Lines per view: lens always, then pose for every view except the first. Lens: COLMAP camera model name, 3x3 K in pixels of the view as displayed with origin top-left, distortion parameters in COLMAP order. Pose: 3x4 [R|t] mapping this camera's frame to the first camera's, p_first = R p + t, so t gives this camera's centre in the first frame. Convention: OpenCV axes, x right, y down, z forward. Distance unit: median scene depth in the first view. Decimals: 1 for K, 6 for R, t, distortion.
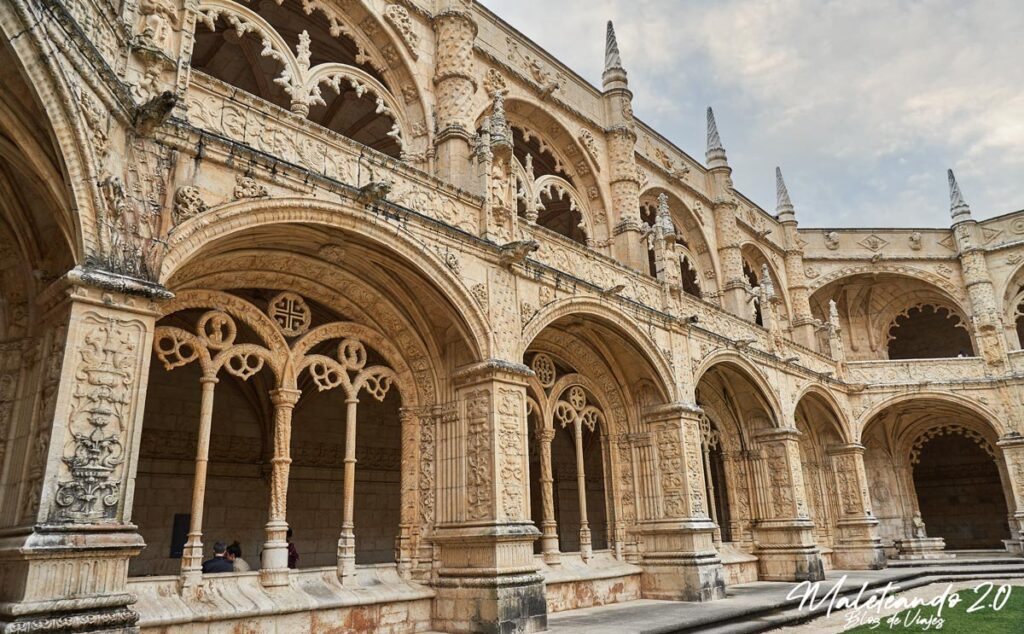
lens RADIAL K [[700.7, 0, 516.0], [0, 700.7, 307.3], [0, 0, 1]] dist [0.016617, -0.021503]
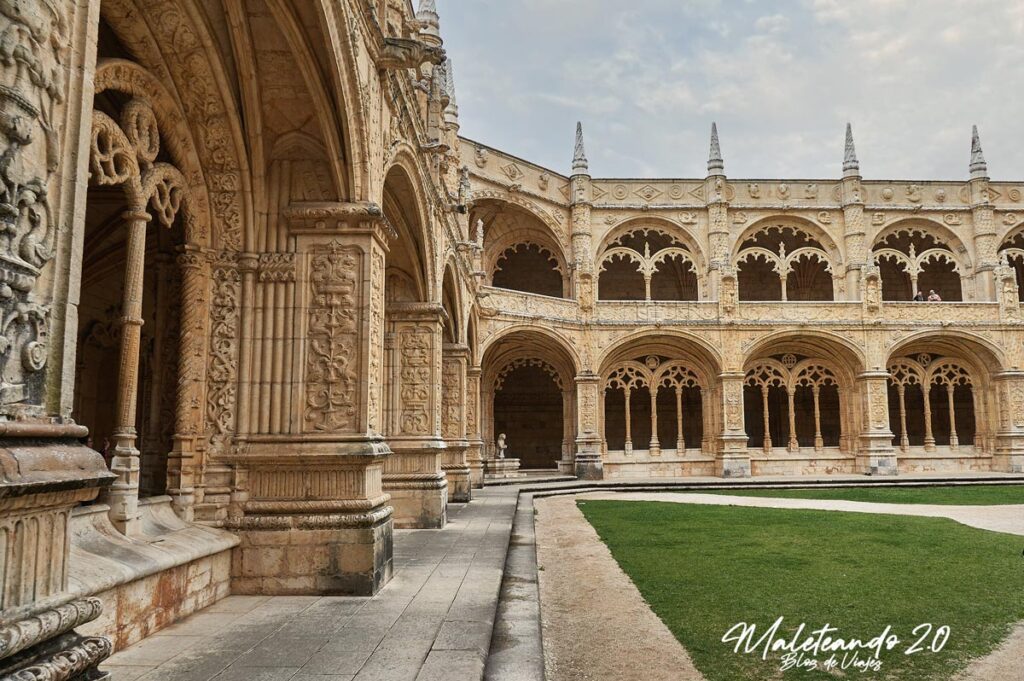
lens RADIAL K [[767.5, 0, 519.8], [0, 767.5, 336.0], [0, 0, 1]] dist [0.007091, -0.010736]
pose [[0.713305, 0.120094, 0.690488, -0.359244], [-0.231957, 0.970140, 0.070888, 0.095526], [-0.661357, -0.210728, 0.719862, 0.296323]]
